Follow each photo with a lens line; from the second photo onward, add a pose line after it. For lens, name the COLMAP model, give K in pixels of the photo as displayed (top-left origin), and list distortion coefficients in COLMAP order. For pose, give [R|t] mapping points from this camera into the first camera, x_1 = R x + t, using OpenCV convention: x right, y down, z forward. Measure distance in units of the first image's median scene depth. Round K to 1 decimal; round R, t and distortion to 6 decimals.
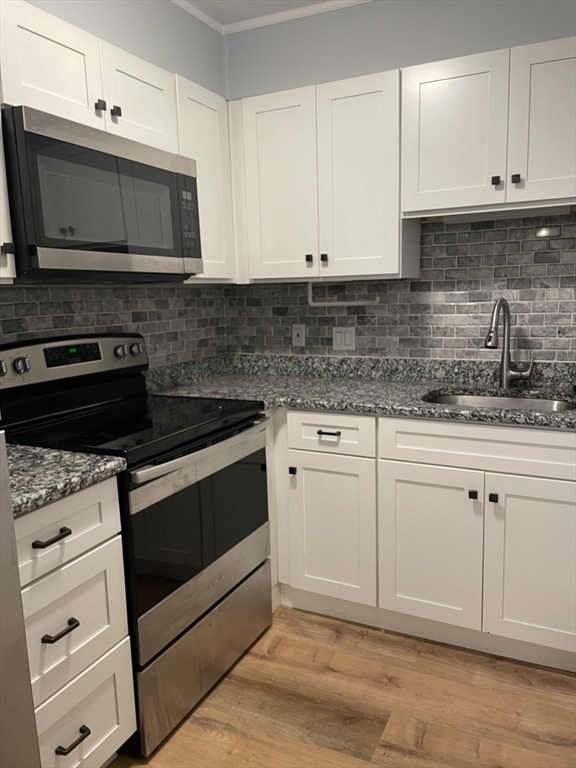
lens RADIAL K [[587.9, 0, 288.0], [0, 587.9, 384.0], [0, 0, 1]] dist [0.080908, -0.124505]
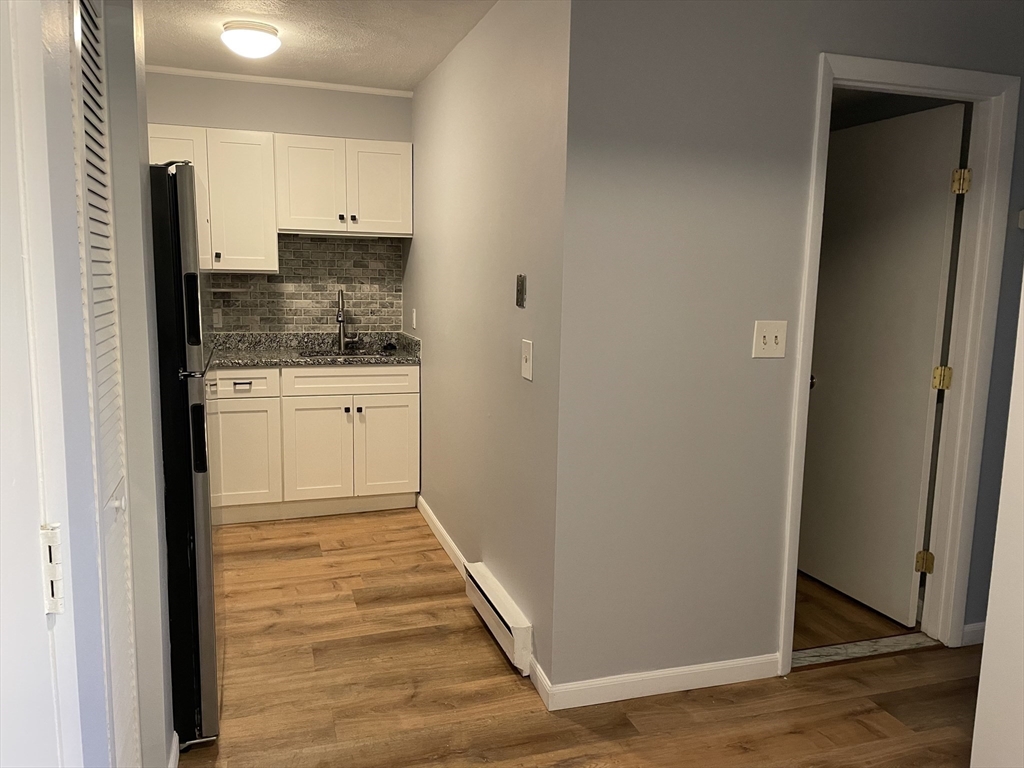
lens RADIAL K [[783.9, 0, 500.3], [0, 783.9, 381.7], [0, 0, 1]] dist [0.080908, -0.124505]
pose [[0.735964, -0.056818, 0.674632, -0.684782], [0.070494, 0.997487, 0.007106, 0.101032], [-0.673341, 0.042328, 0.738120, -0.727883]]
